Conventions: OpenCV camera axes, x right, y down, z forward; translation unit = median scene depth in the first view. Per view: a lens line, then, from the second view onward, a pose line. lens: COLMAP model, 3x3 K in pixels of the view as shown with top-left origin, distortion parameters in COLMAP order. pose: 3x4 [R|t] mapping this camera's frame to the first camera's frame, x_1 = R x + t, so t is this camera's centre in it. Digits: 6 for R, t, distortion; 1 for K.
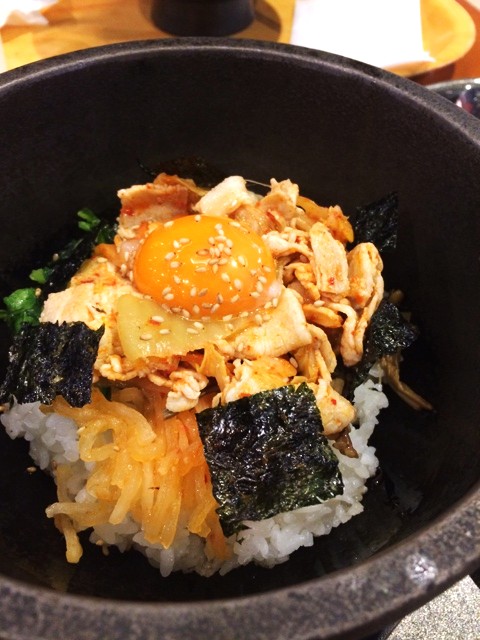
lens RADIAL K [[577.4, 0, 239.4], [0, 577.4, 319.9], [0, 0, 1]] dist [0.002368, 0.000314]
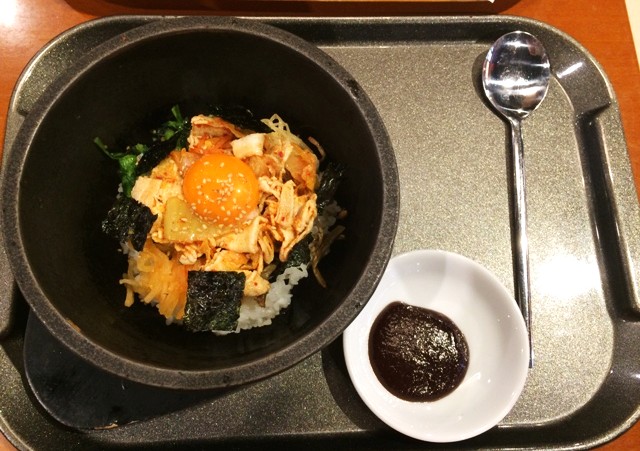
lens RADIAL K [[552.3, 0, 320.4], [0, 552.3, 225.6], [0, 0, 1]] dist [0.012295, 0.002026]
pose [[0.952659, 0.303075, -0.024209, 0.345752], [-0.271871, 0.884801, 0.378436, -0.804593], [0.136115, -0.353939, 0.925311, -0.680552]]
